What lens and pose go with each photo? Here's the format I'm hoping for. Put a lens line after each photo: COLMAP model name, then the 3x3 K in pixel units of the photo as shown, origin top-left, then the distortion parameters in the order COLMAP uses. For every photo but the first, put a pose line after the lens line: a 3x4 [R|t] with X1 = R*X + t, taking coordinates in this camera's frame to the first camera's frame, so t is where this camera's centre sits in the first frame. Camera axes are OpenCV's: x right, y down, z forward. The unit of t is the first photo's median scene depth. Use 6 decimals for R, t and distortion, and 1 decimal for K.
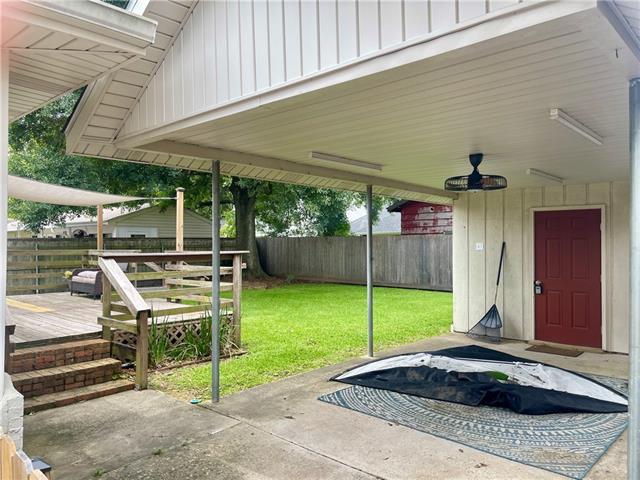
lens RADIAL K [[476.8, 0, 321.0], [0, 476.8, 225.6], [0, 0, 1]] dist [0.002161, 0.001270]
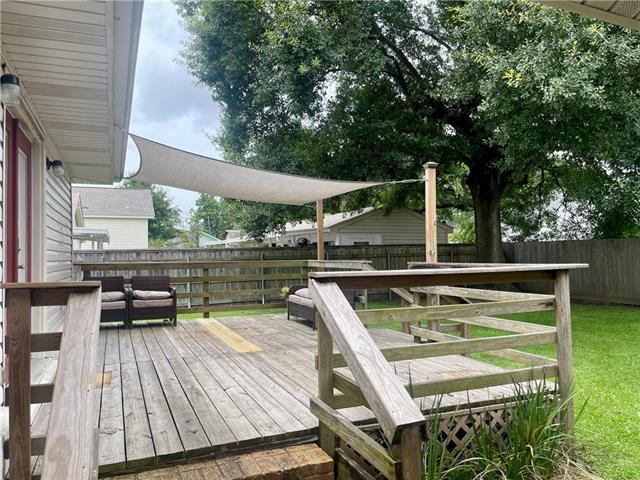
lens RADIAL K [[494.7, 0, 320.0], [0, 494.7, 240.0], [0, 0, 1]] dist [0.107665, -0.001950]
pose [[0.903234, -0.022502, -0.428558, -0.100799], [0.029074, 0.999539, 0.008795, 0.008724], [0.428162, -0.020404, 0.903472, 0.233842]]
